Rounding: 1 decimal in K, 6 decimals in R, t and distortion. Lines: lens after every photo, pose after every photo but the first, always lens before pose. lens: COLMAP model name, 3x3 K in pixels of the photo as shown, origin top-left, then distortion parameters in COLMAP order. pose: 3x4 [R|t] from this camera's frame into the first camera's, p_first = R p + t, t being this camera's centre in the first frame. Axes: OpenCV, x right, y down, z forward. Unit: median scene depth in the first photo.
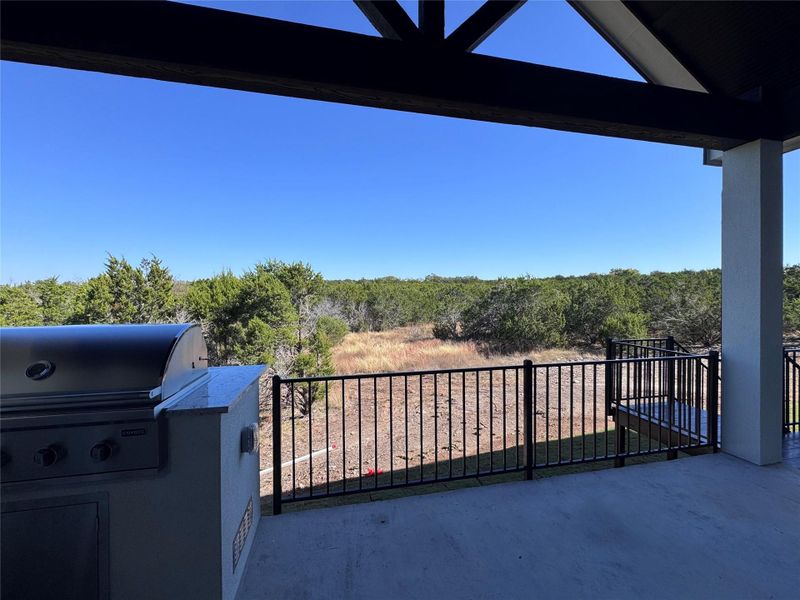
lens RADIAL K [[318.5, 0, 400.0], [0, 318.5, 300.0], [0, 0, 1]] dist [0.001561, 0.000076]
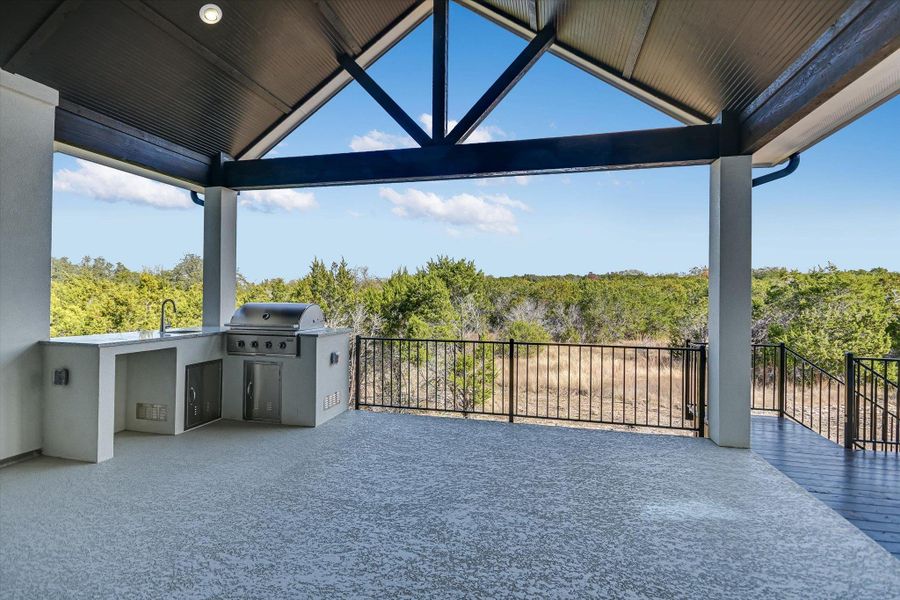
lens RADIAL K [[422.7, 0, 450.0], [0, 422.7, 300.0], [0, 0, 1]] dist [0.002254, 0.000343]
pose [[0.899733, 0.016117, -0.436142, 0.238518], [-0.018000, 0.999838, -0.000186, 0.005265], [0.436069, 0.008018, 0.899878, -0.201209]]
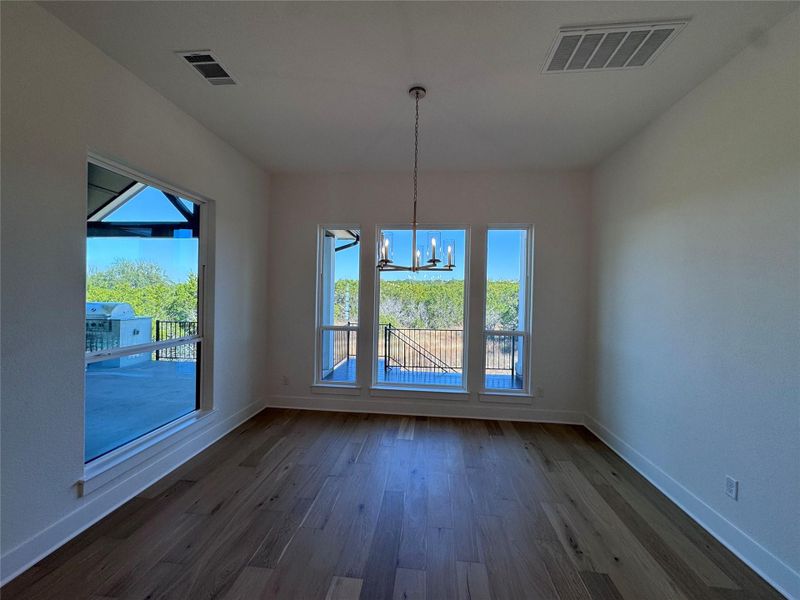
lens RADIAL K [[318.5, 0, 400.0], [0, 318.5, 300.0], [0, 0, 1]] dist [0.001561, 0.000076]
pose [[0.948611, 0.031135, -0.314909, 0.642286], [-0.031080, 0.999503, 0.005198, -0.015177], [0.314914, 0.004856, 0.949108, -0.290135]]
